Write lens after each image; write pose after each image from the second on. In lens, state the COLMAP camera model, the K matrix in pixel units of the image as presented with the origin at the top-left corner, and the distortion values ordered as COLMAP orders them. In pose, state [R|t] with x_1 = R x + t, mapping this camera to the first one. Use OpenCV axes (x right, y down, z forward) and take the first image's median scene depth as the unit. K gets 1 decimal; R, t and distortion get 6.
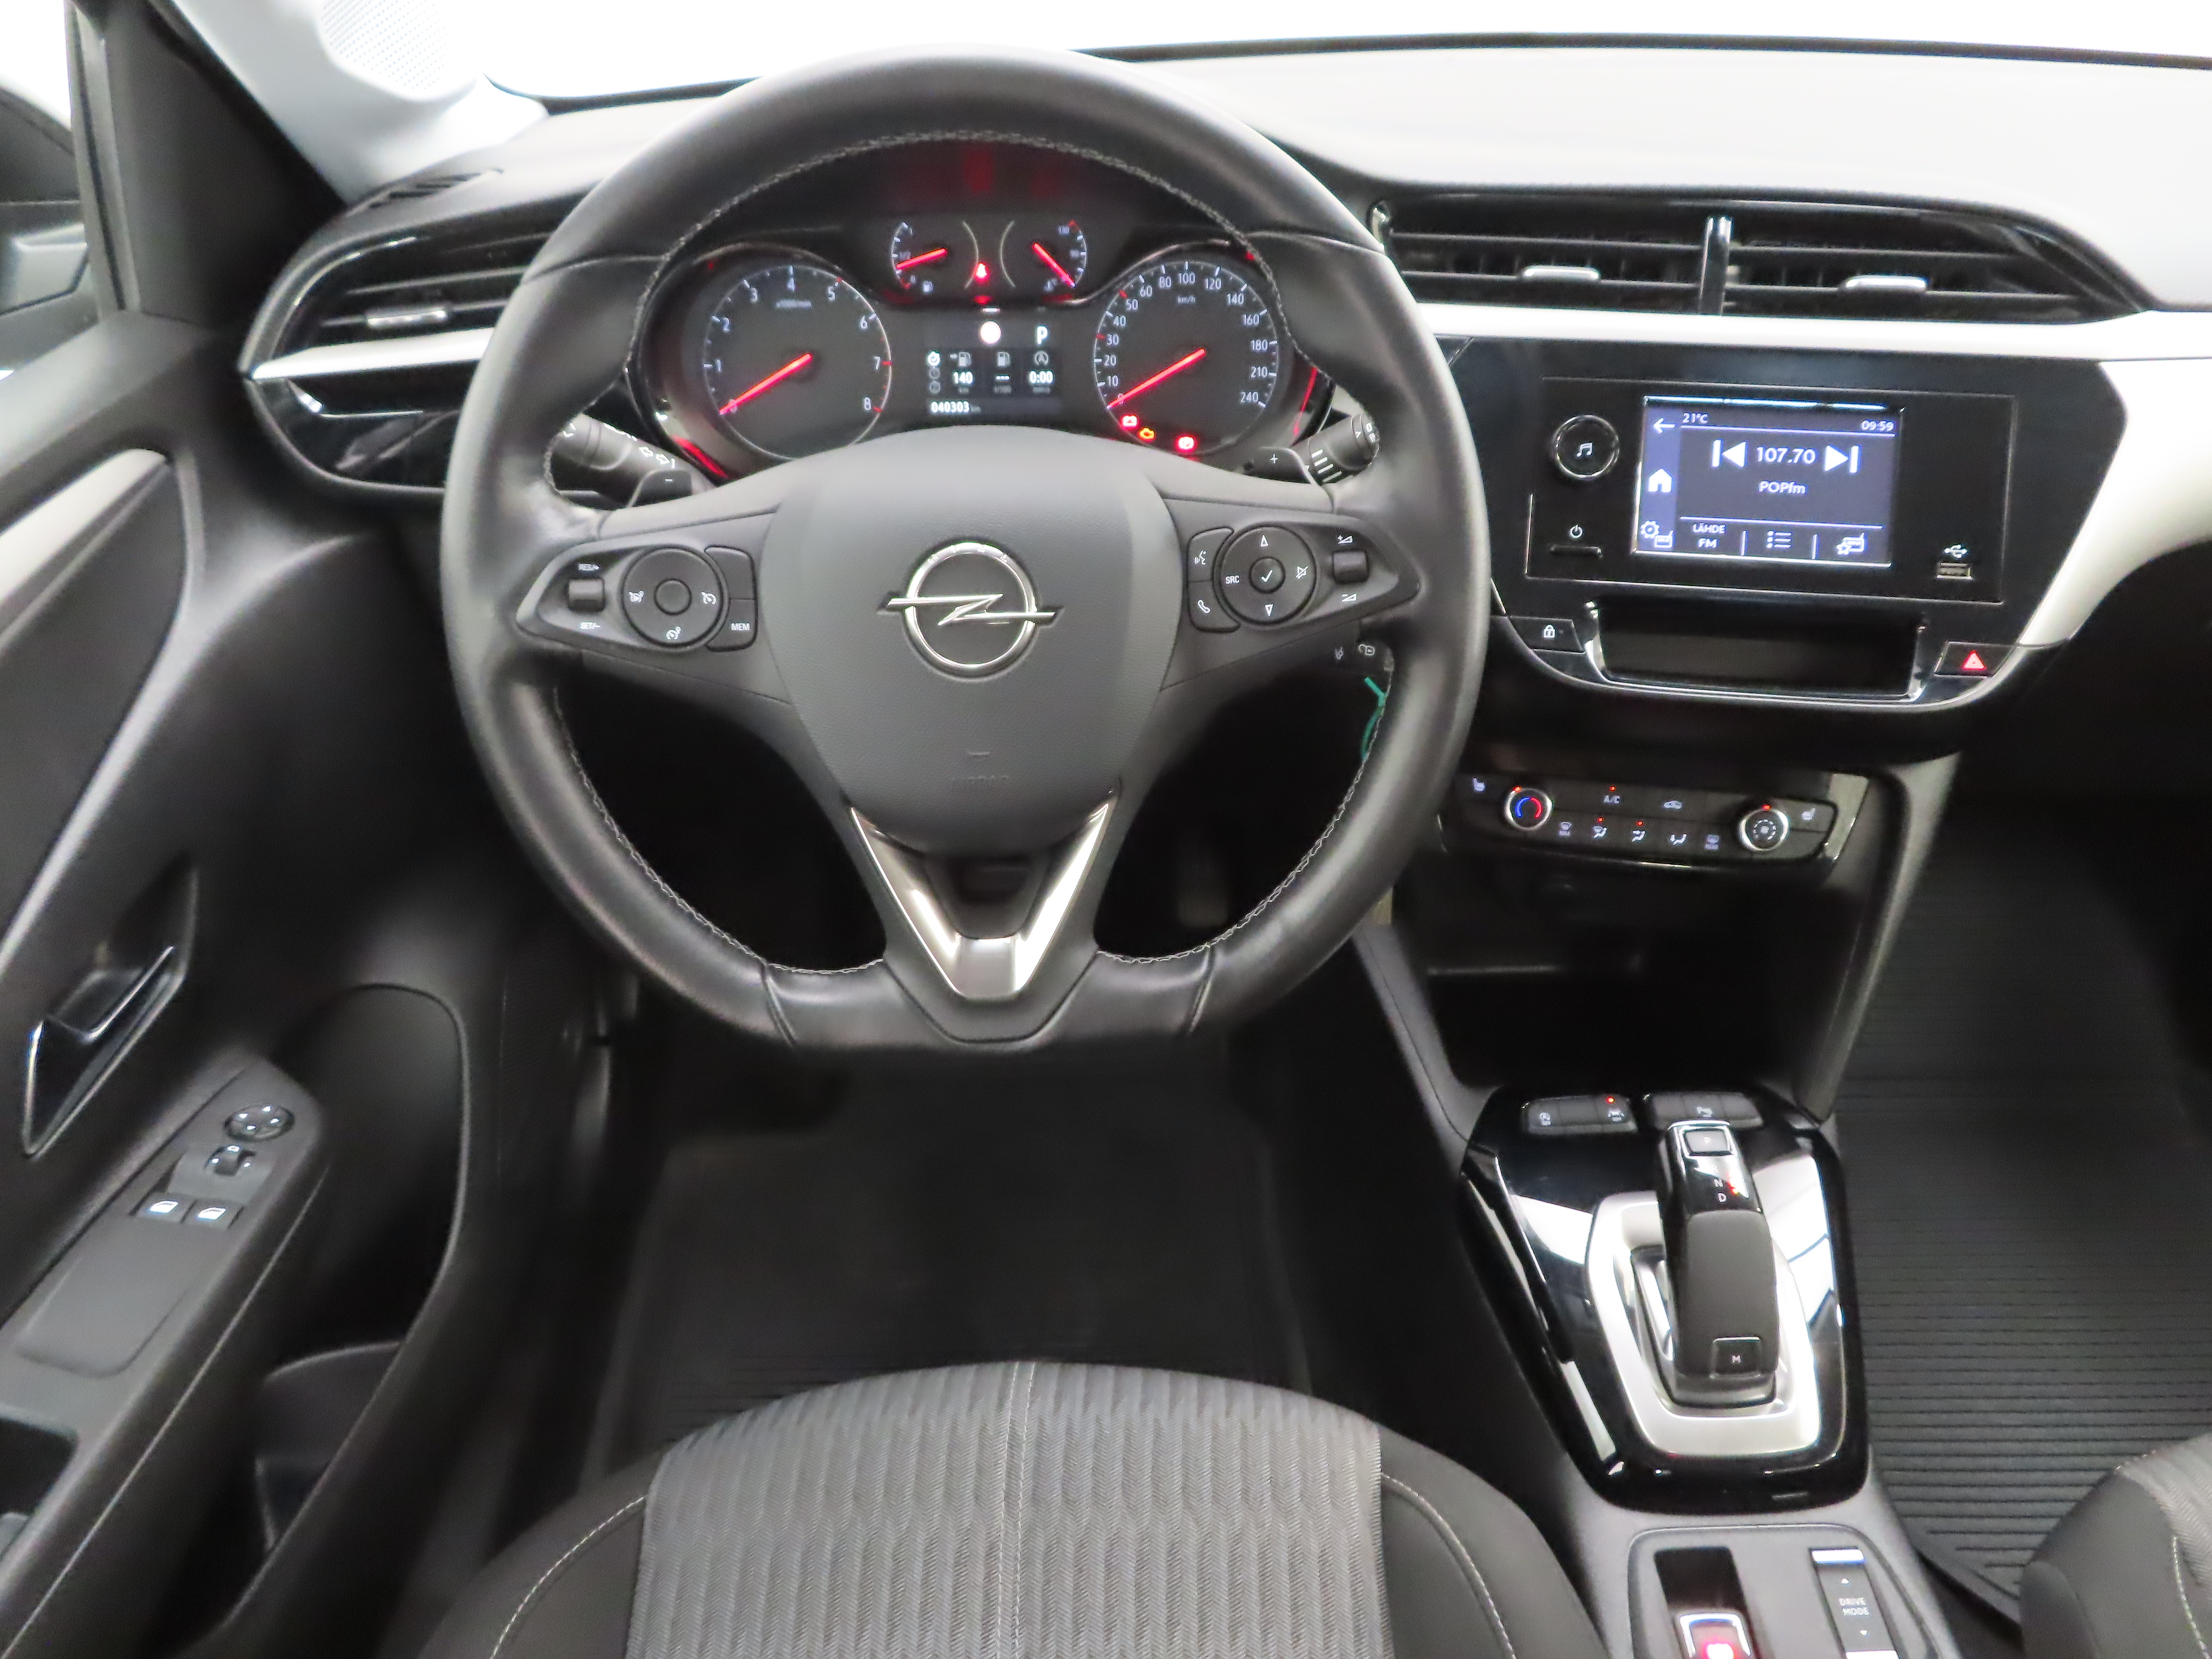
lens RADIAL K [[1556.7, 0, 1106.0], [0, 1556.7, 829.5], [0, 0, 1]] dist [-0.005875, 0.001725]
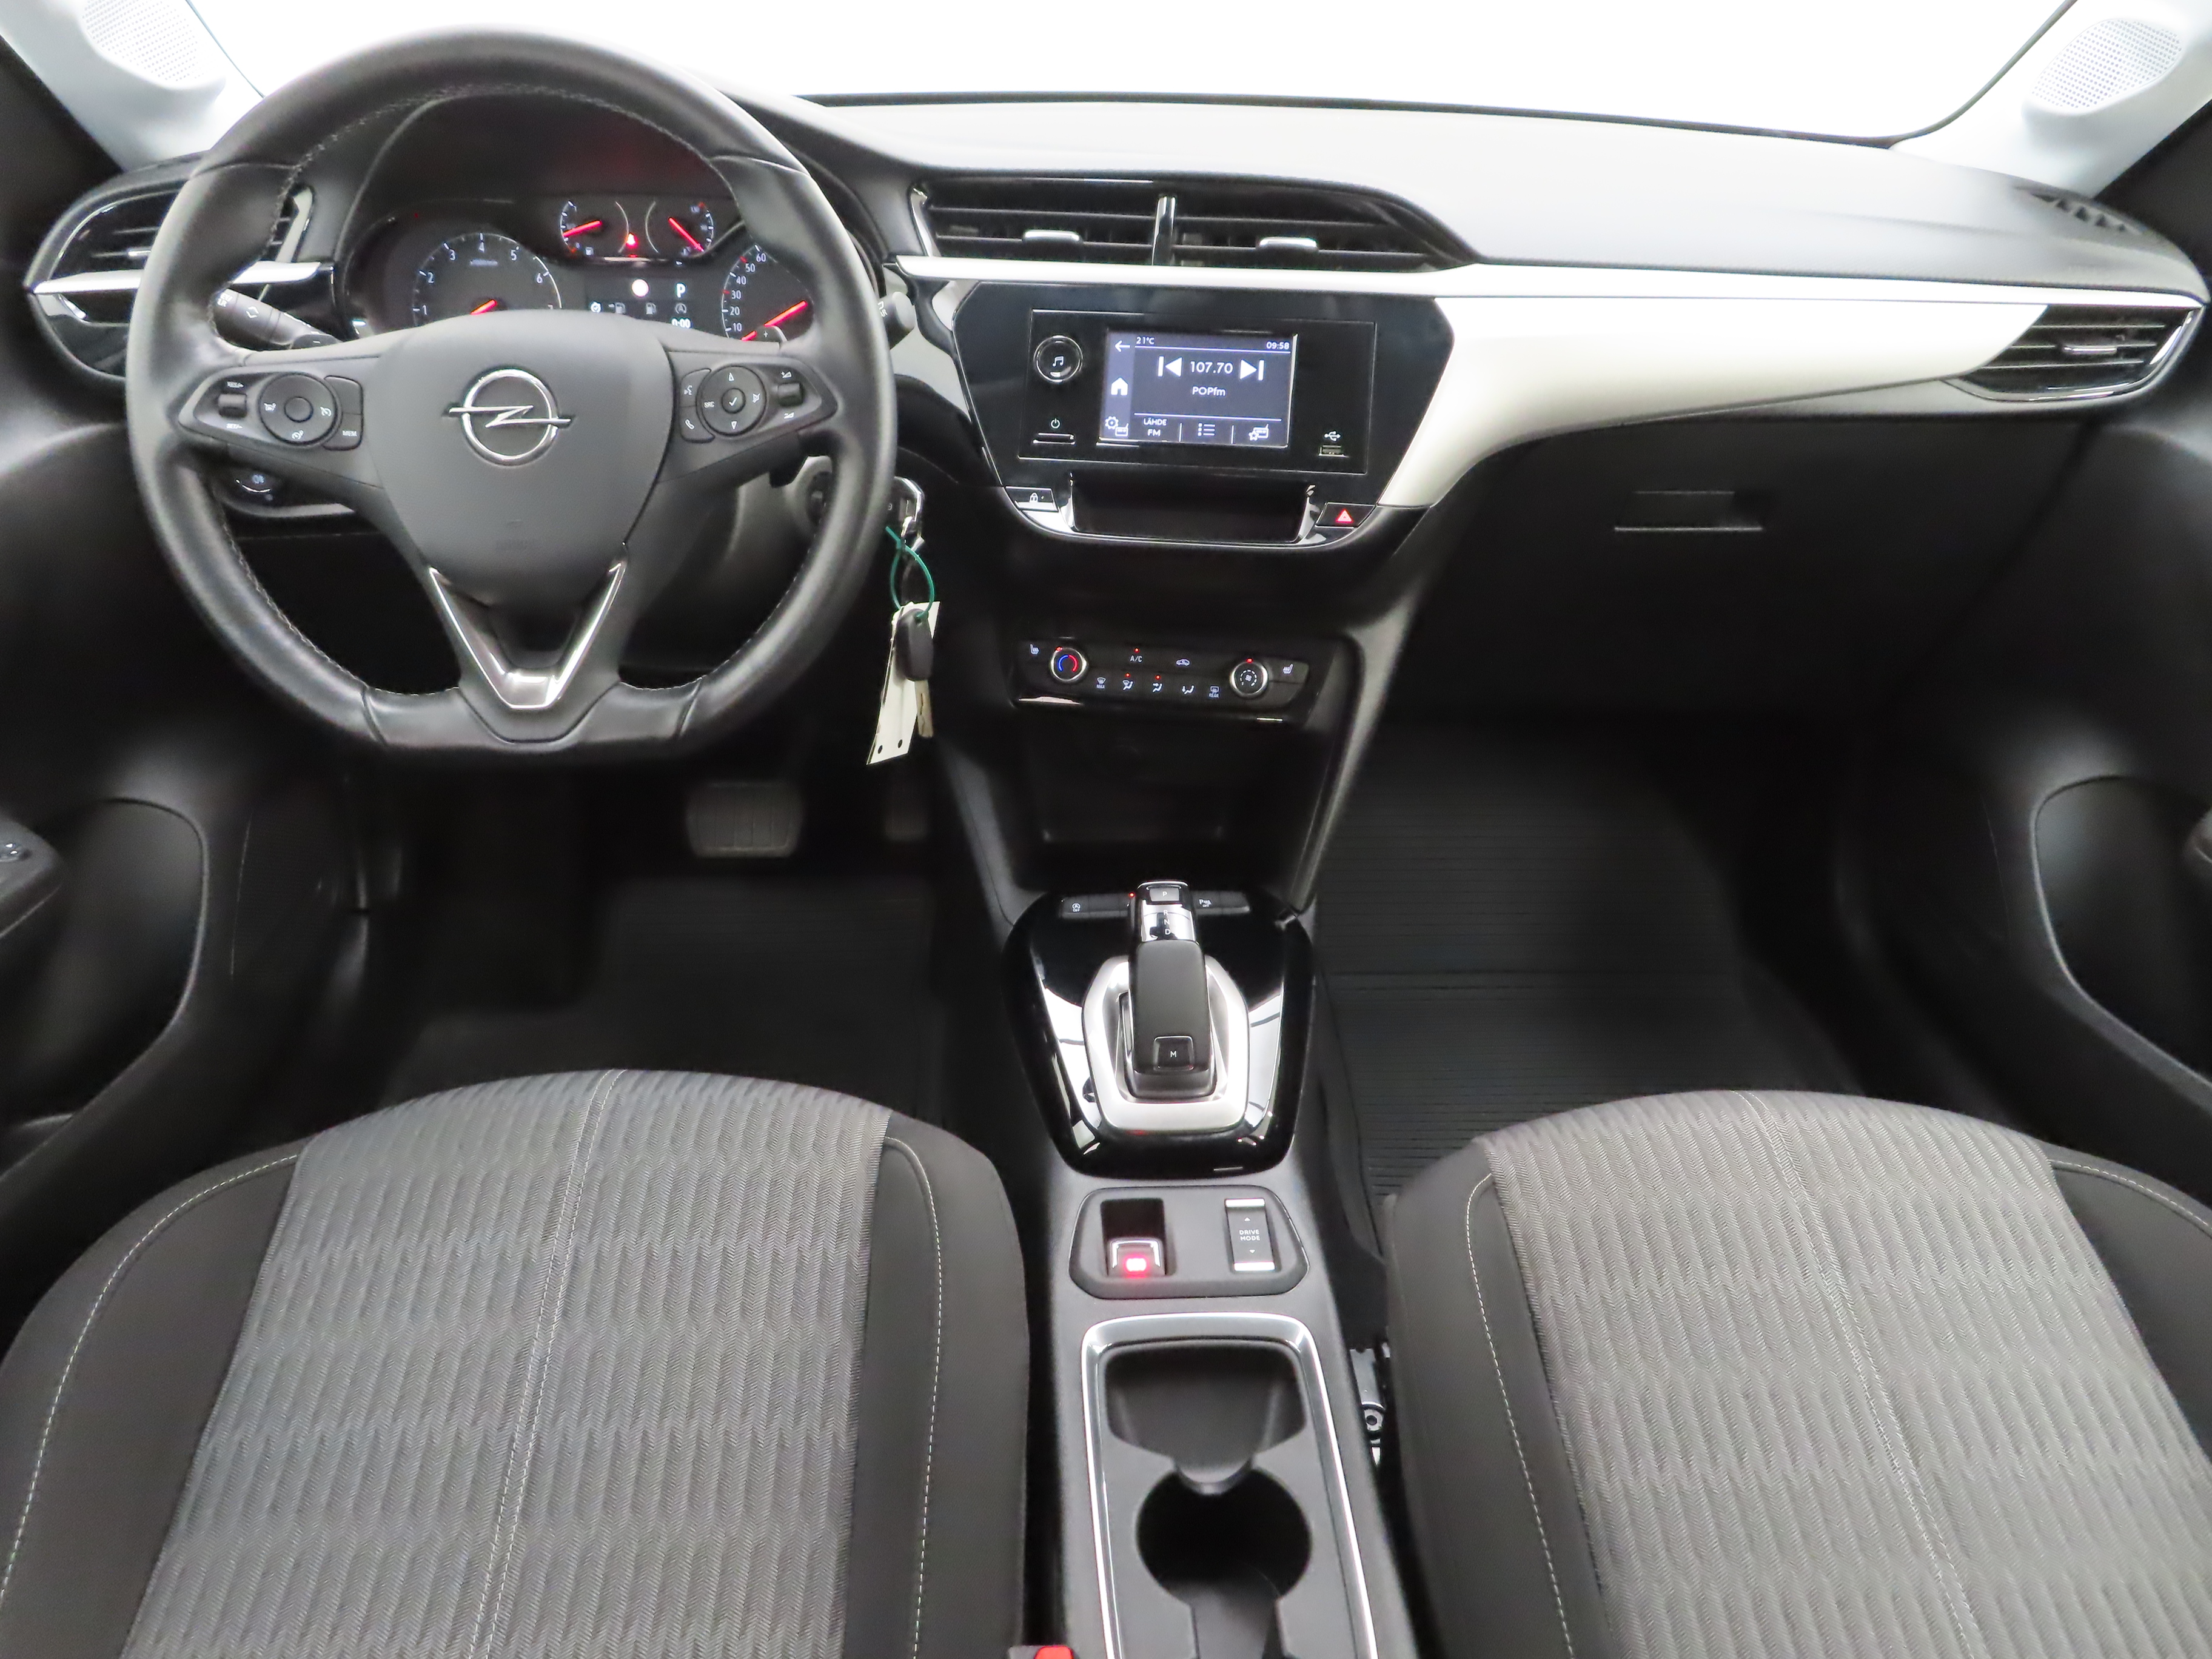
lens RADIAL K [[1556.7, 0, 1106.0], [0, 1556.7, 829.5], [0, 0, 1]] dist [-0.005875, 0.001725]
pose [[0.999578, 0.004166, 0.028745, 0.313412], [-0.001867, 0.996829, -0.079555, 0.258824], [-0.028985, 0.079468, 0.996416, -0.288075]]
